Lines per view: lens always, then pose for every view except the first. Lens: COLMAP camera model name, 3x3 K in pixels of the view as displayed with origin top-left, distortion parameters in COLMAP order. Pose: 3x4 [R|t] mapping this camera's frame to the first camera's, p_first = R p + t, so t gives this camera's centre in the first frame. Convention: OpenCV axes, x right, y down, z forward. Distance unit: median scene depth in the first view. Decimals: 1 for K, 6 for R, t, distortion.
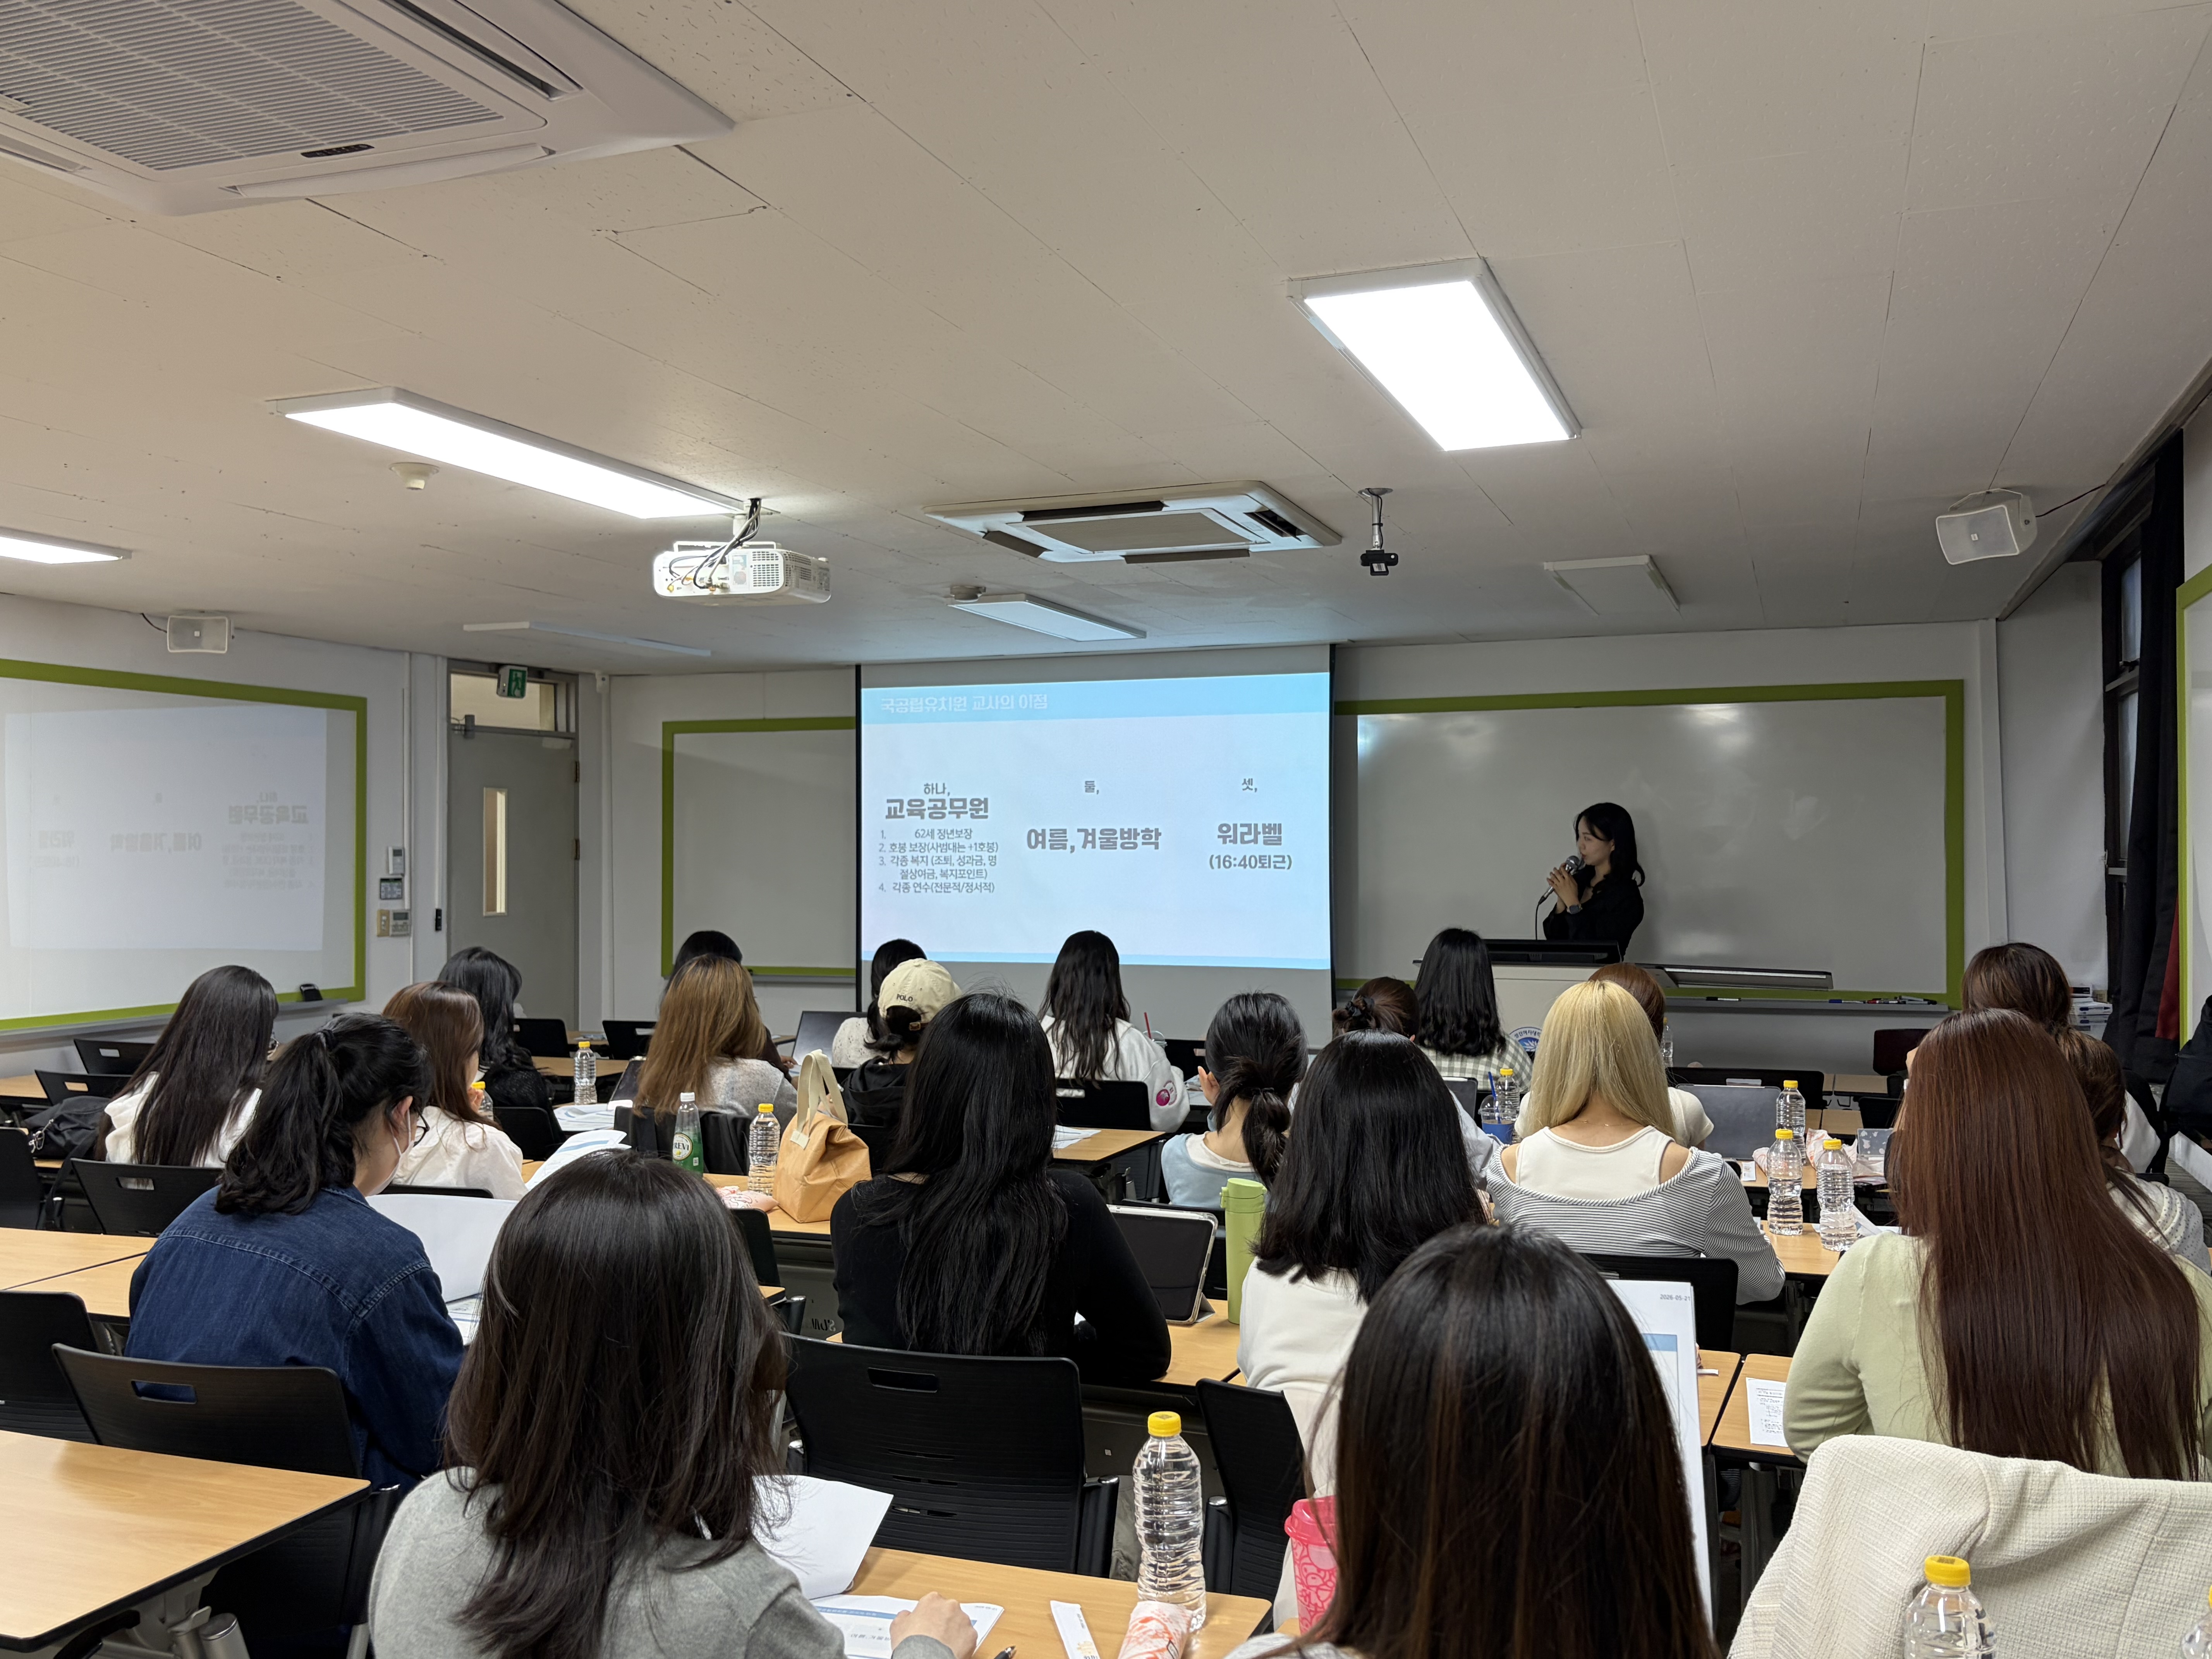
lens RADIAL K [[1910.7, 0, 1106.0], [0, 1910.7, 829.5], [0, 0, 1]] dist [0.001244, 0.012644]
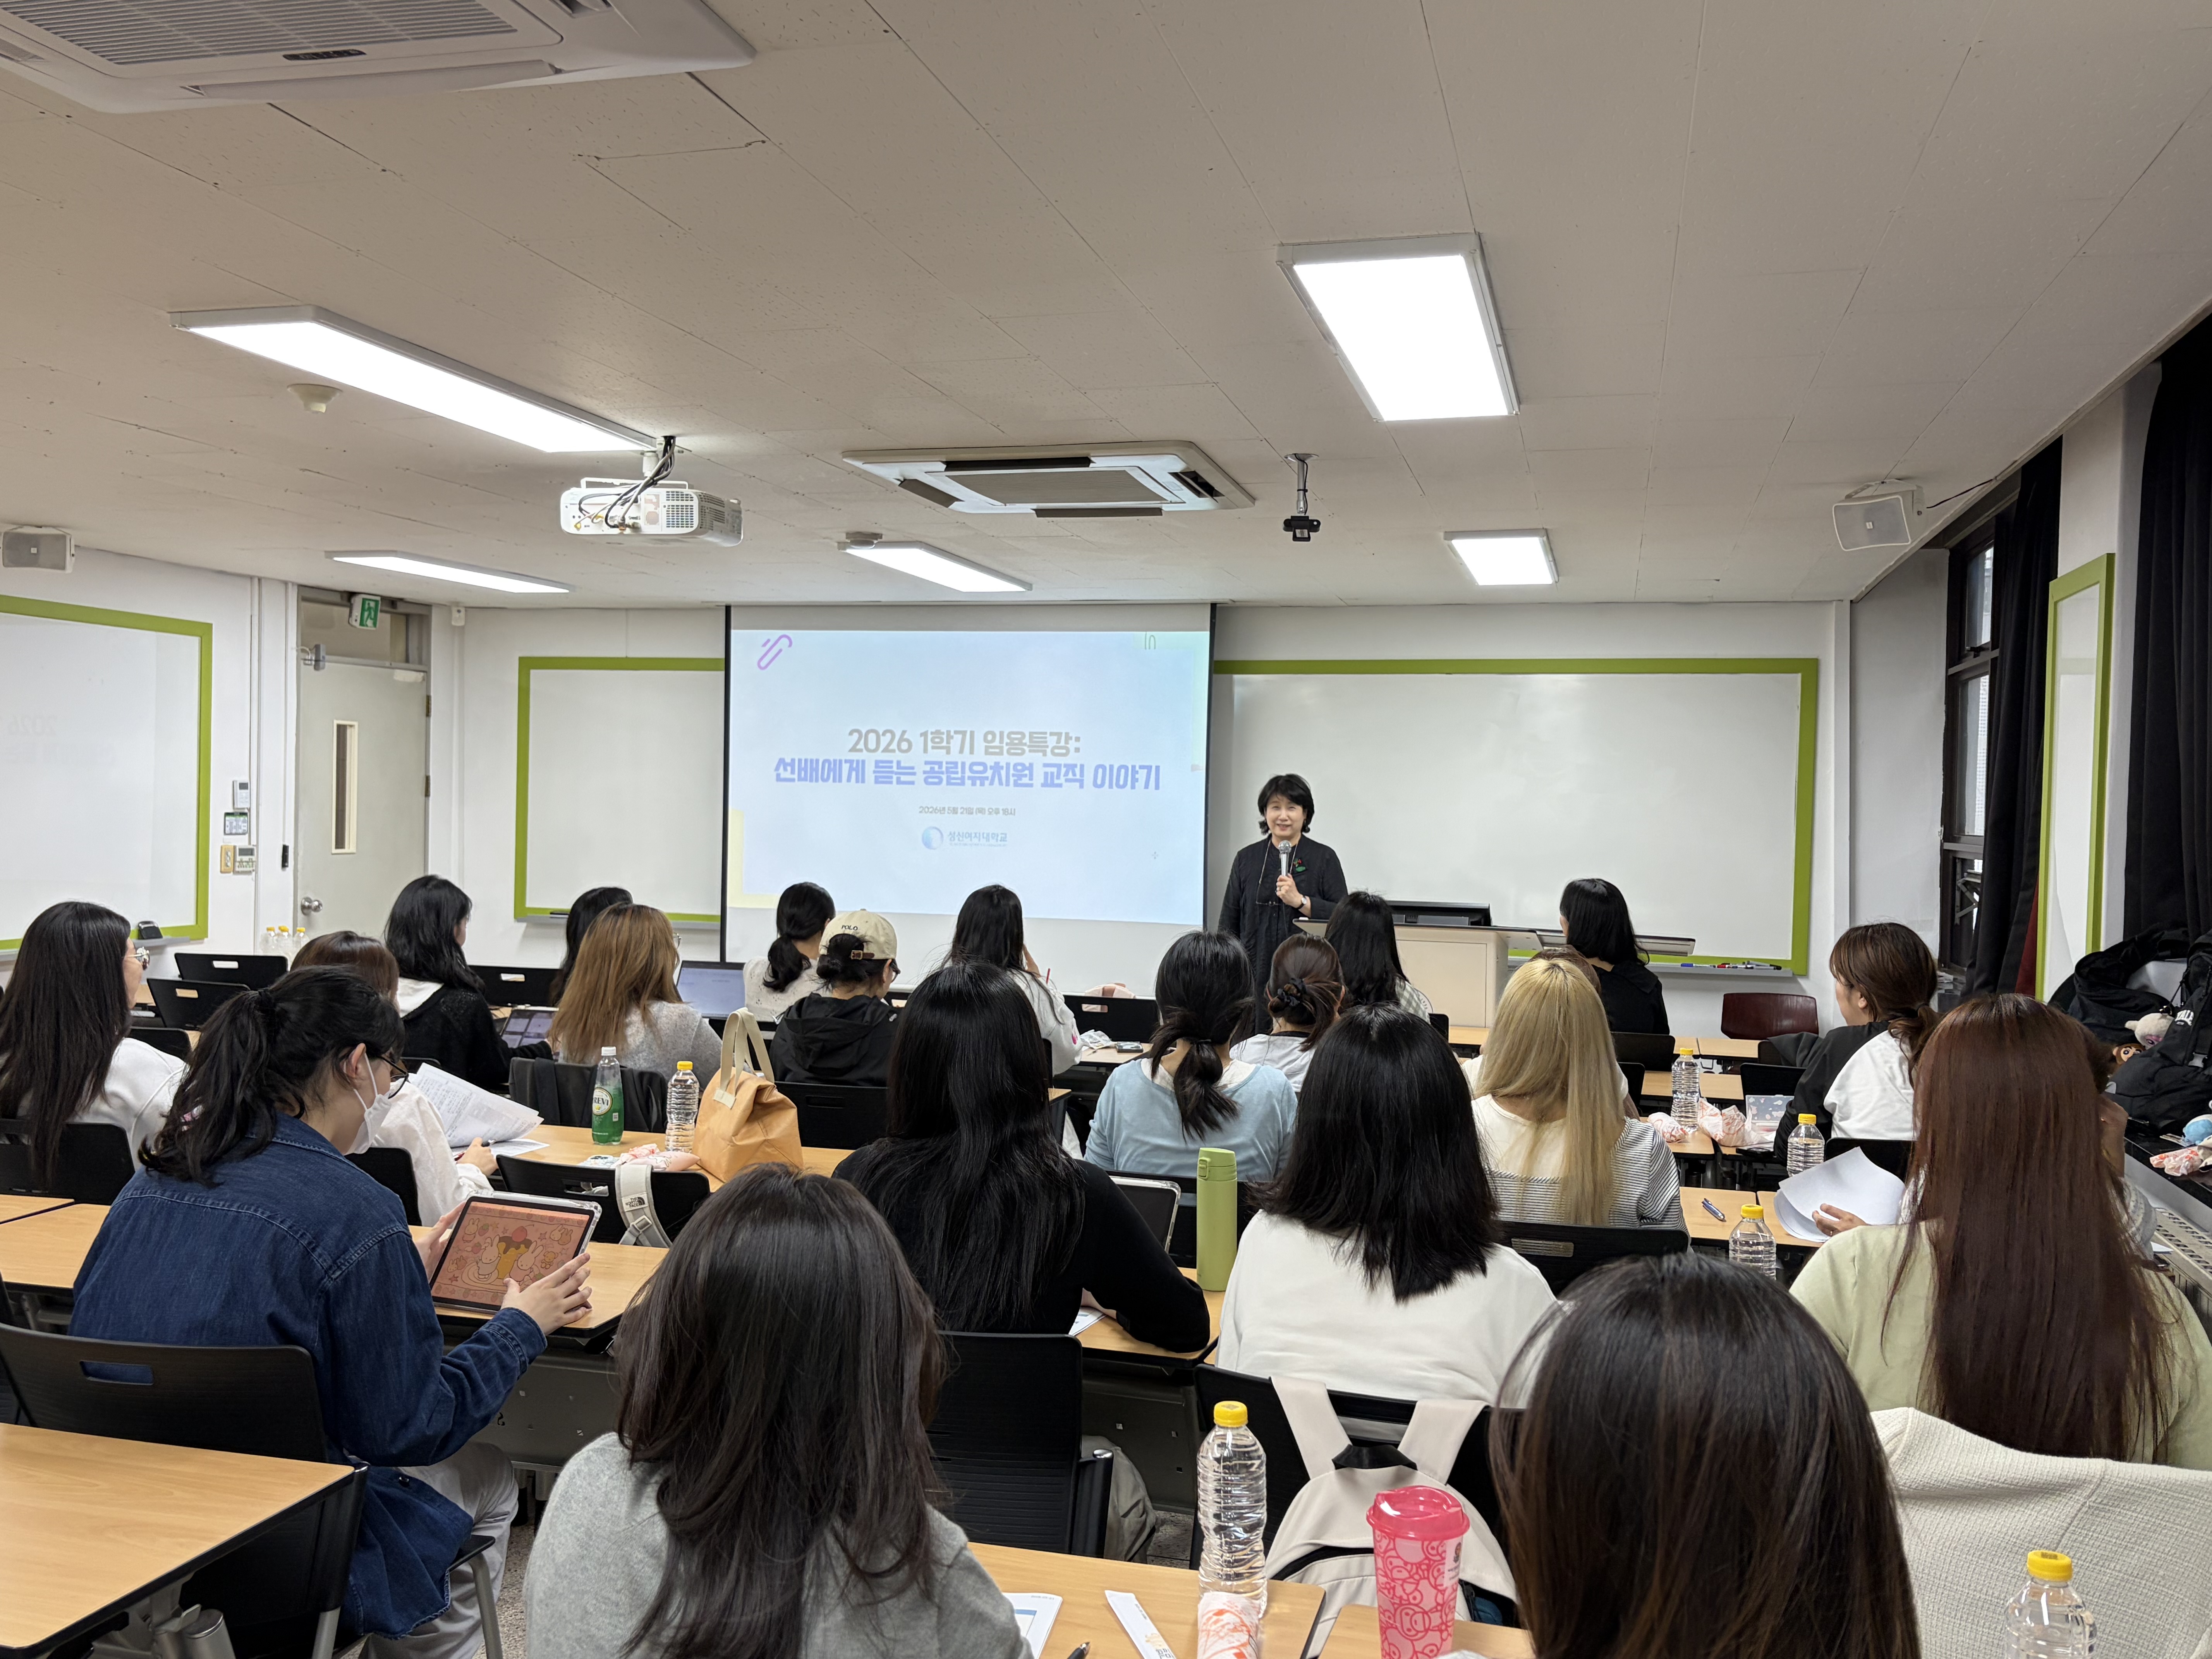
lens RADIAL K [[1896.2, 0, 1106.0], [0, 1896.2, 829.5], [0, 0, 1]] dist [0.008639, -0.009094]
pose [[0.995013, 0.023292, 0.096983, -0.052038], [-0.026095, 0.999275, 0.027731, -0.006357], [-0.096266, -0.030124, 0.994900, 0.014485]]
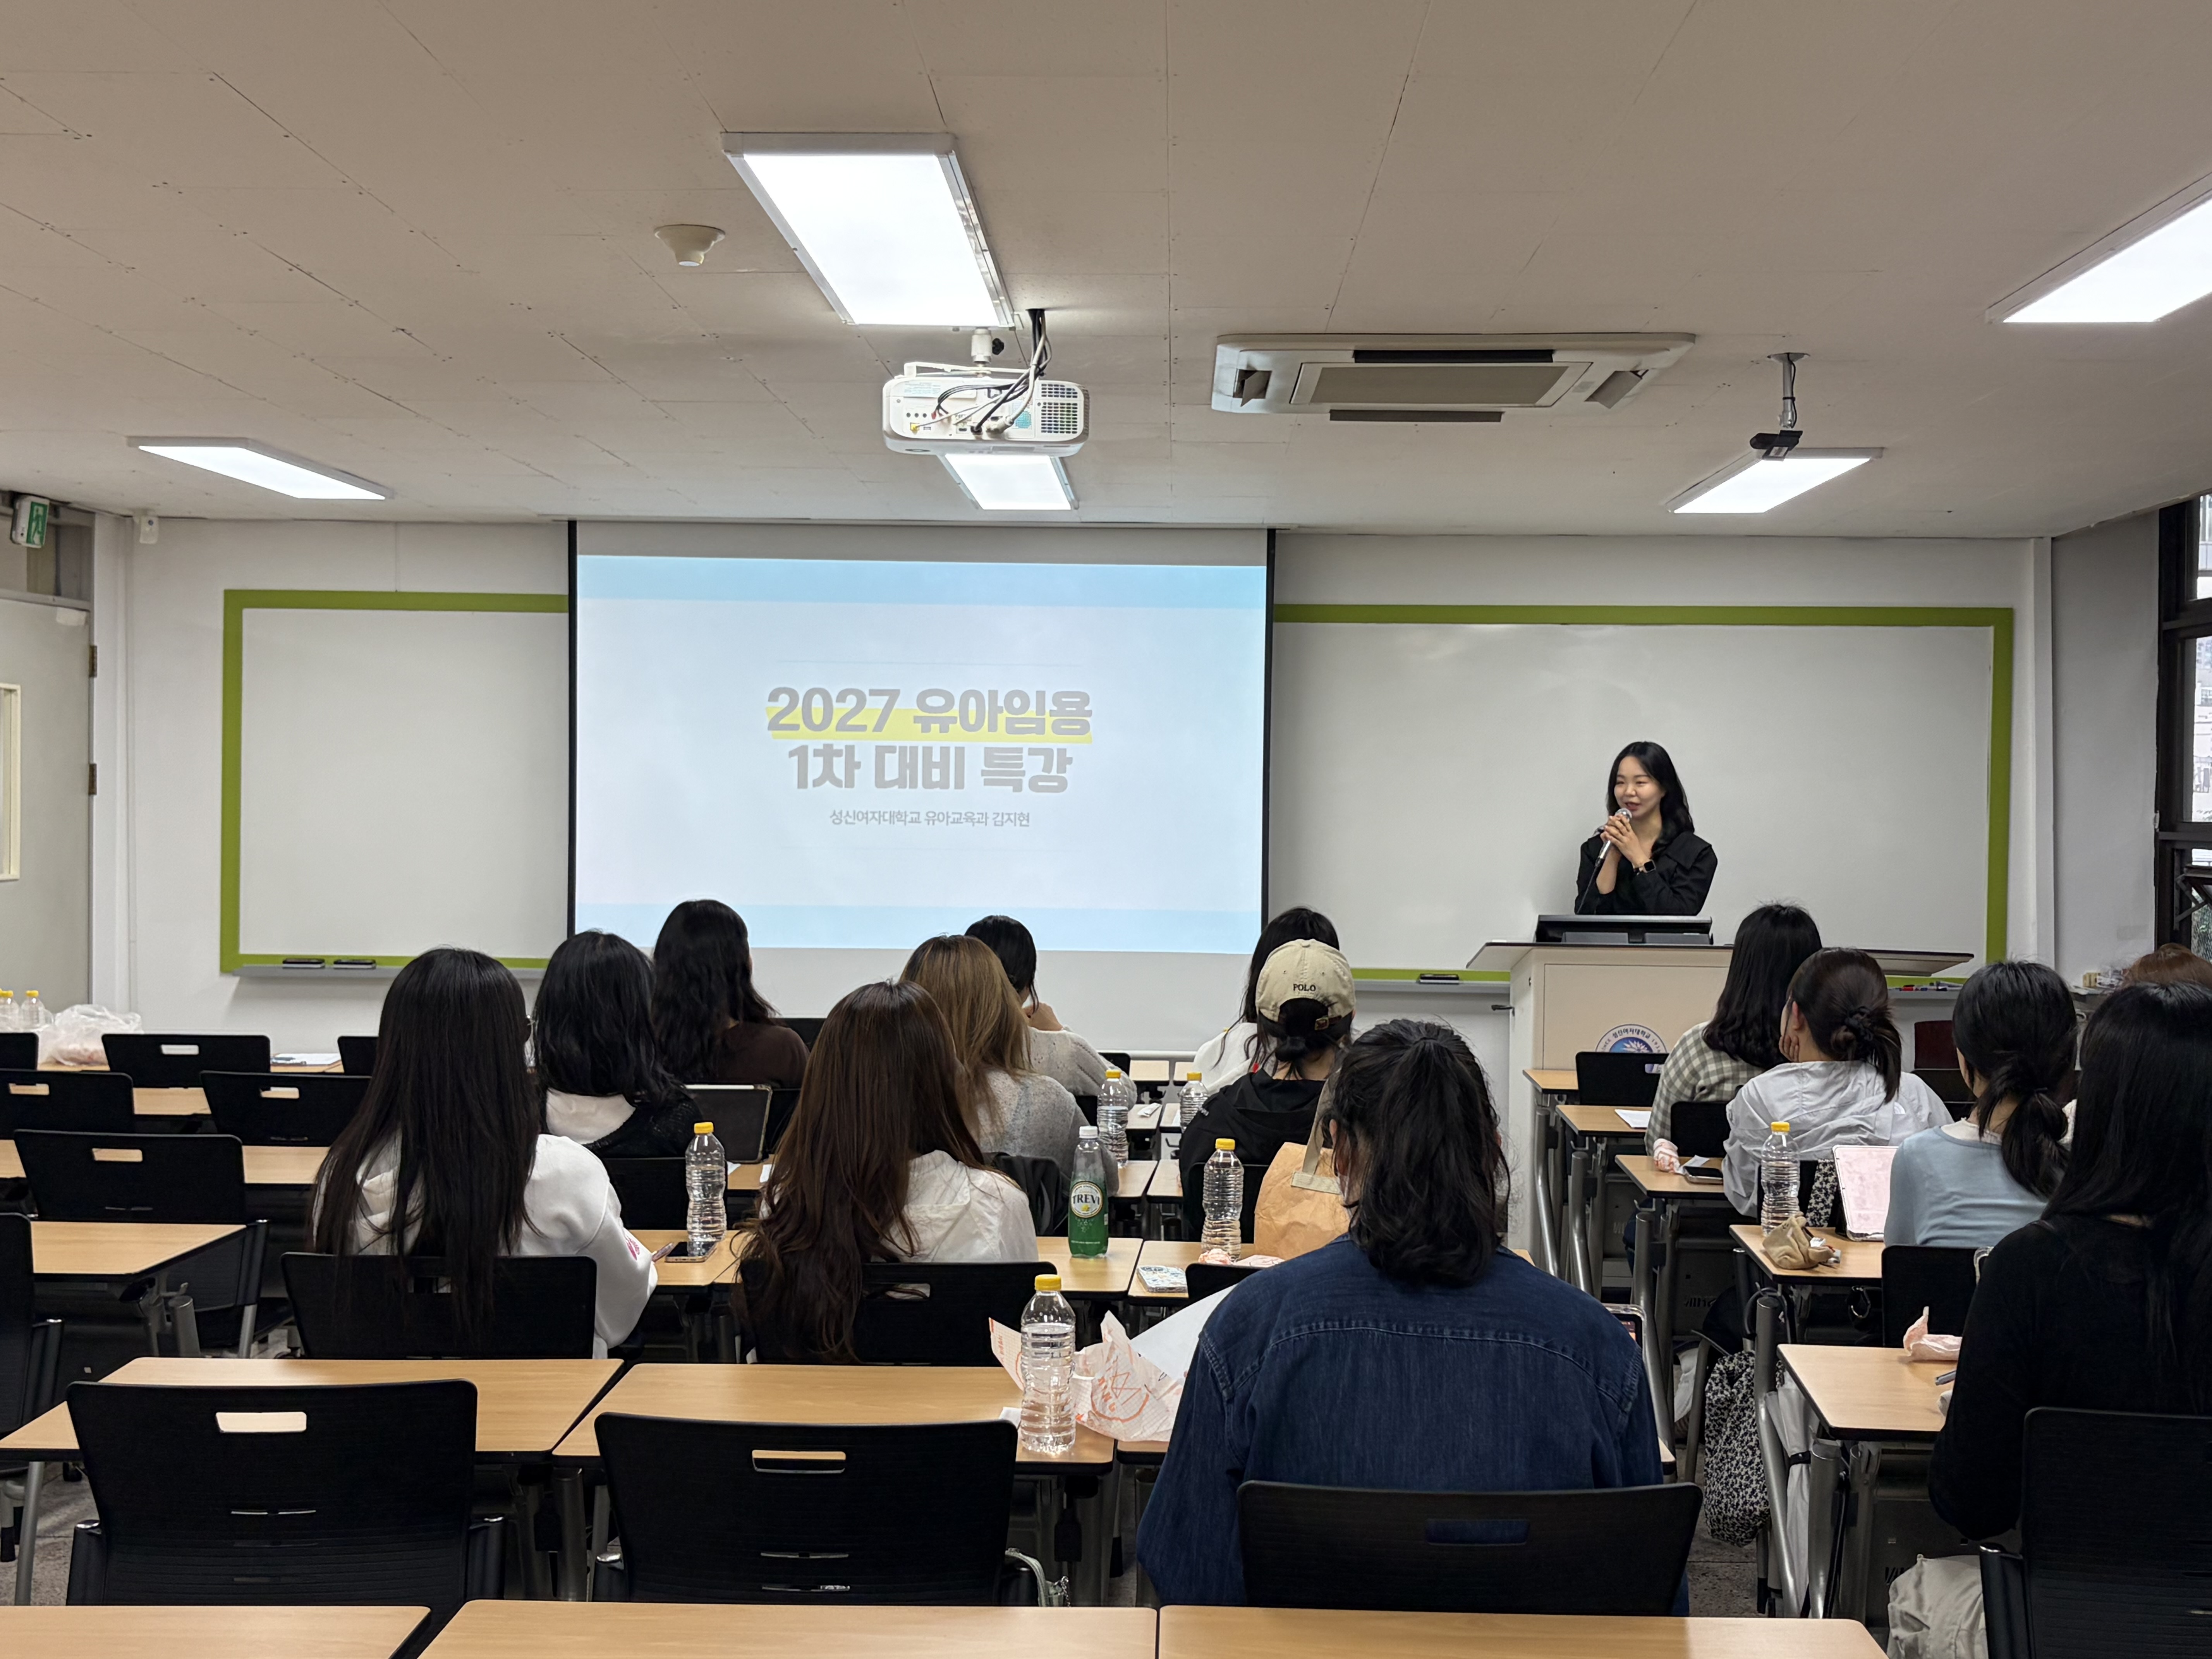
lens RADIAL K [[2641.1, 0, 1106.0], [0, 2641.1, 829.5], [0, 0, 1]] dist [0.016357, -0.010435]
pose [[0.940790, 0.009278, 0.338862, -0.498238], [-0.018506, 0.999540, 0.024011, -0.001138], [-0.338483, -0.028861, 0.940530, 0.044525]]
